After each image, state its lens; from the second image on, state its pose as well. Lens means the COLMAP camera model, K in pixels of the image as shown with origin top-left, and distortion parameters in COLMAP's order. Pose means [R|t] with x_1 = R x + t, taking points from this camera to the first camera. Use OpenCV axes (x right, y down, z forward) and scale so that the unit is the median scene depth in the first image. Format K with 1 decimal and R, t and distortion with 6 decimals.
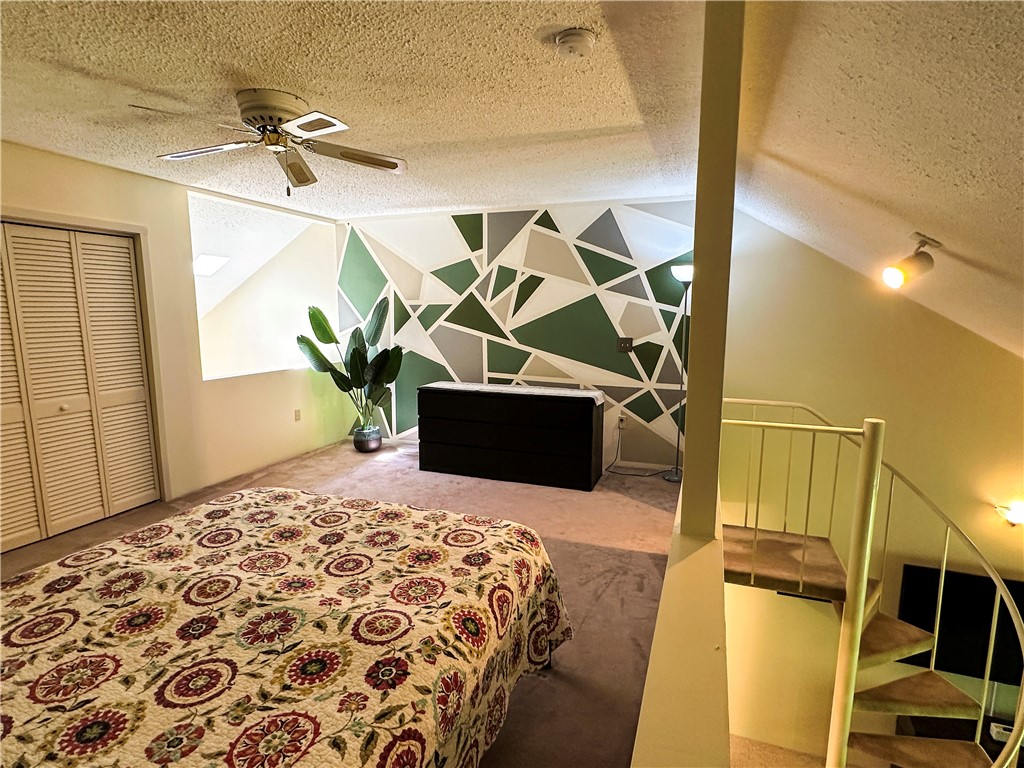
lens RADIAL K [[512.0, 0, 509.8], [0, 512.0, 384.2], [0, 0, 1]] dist [-0.004168, 0.001893]
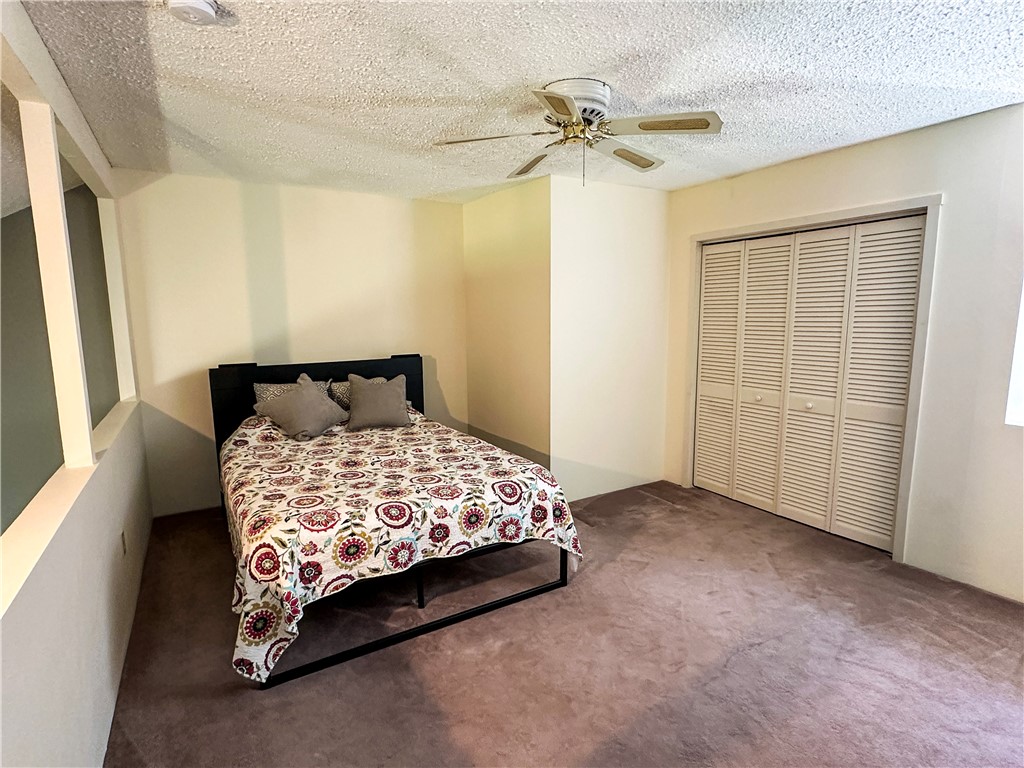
lens RADIAL K [[512.0, 0, 507.8], [0, 512.0, 387.8], [0, 0, 1]] dist [-0.004168, 0.001893]
pose [[-0.612277, 0.118103, -0.781773, 0.506036], [-0.099341, 0.969453, 0.224259, -0.268928], [0.784378, 0.214971, -0.581841, 1.902943]]
